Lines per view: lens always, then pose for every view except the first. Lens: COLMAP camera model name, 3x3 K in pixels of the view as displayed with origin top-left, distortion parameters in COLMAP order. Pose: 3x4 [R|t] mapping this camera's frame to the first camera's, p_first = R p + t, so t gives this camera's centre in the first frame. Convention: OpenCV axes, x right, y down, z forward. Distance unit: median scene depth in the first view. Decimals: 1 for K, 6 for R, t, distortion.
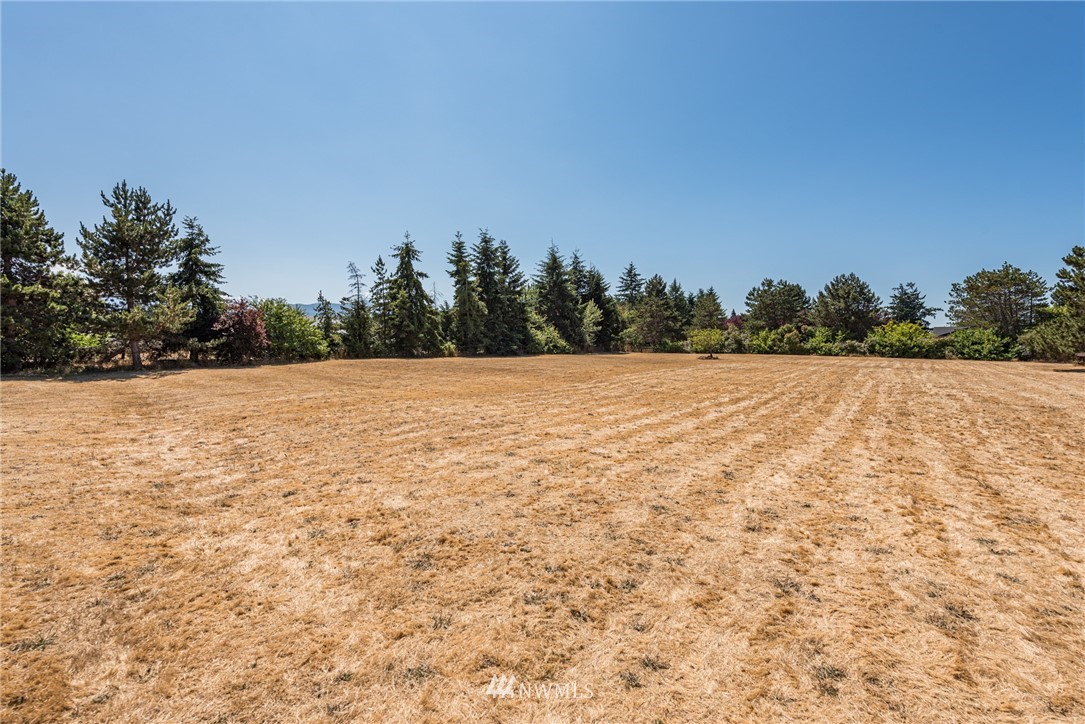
lens RADIAL K [[477.6, 0, 542.6], [0, 477.6, 361.6], [0, 0, 1]] dist [0.003772, -0.002658]
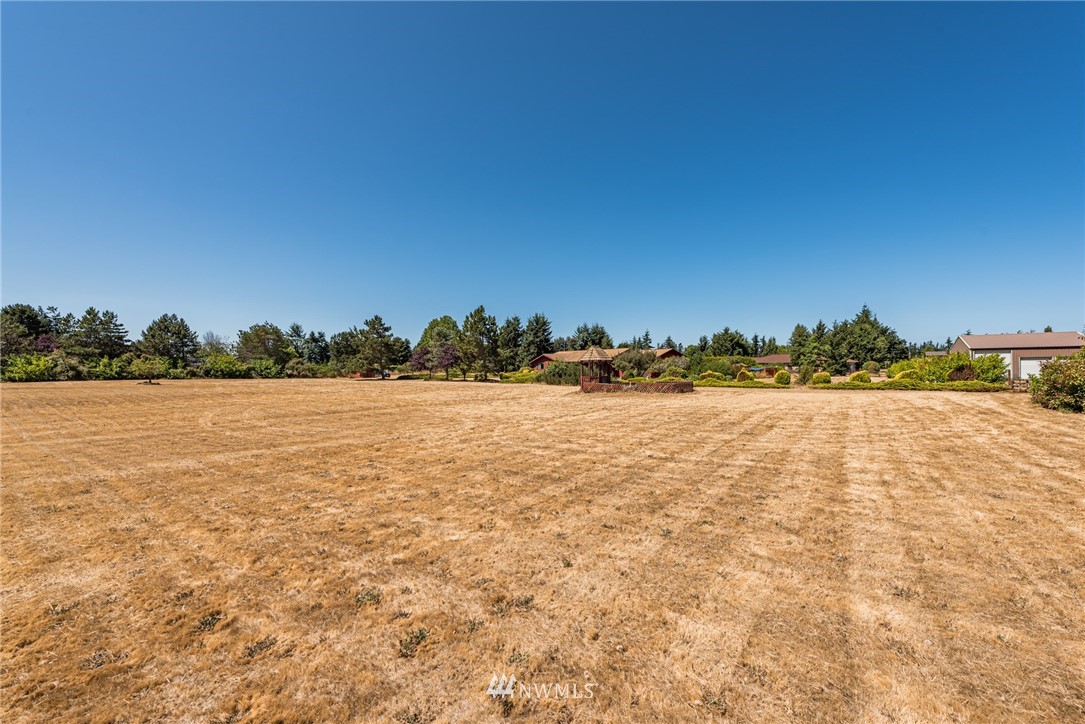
lens RADIAL K [[449.3, 0, 545.3], [0, 449.3, 367.2], [0, 0, 1]] dist [-0.005420, -0.000653]
pose [[-0.023975, -0.003866, 0.999705, -0.688269], [0.042328, 0.999092, 0.004878, -0.009757], [-0.998816, 0.042432, -0.023789, 0.062228]]
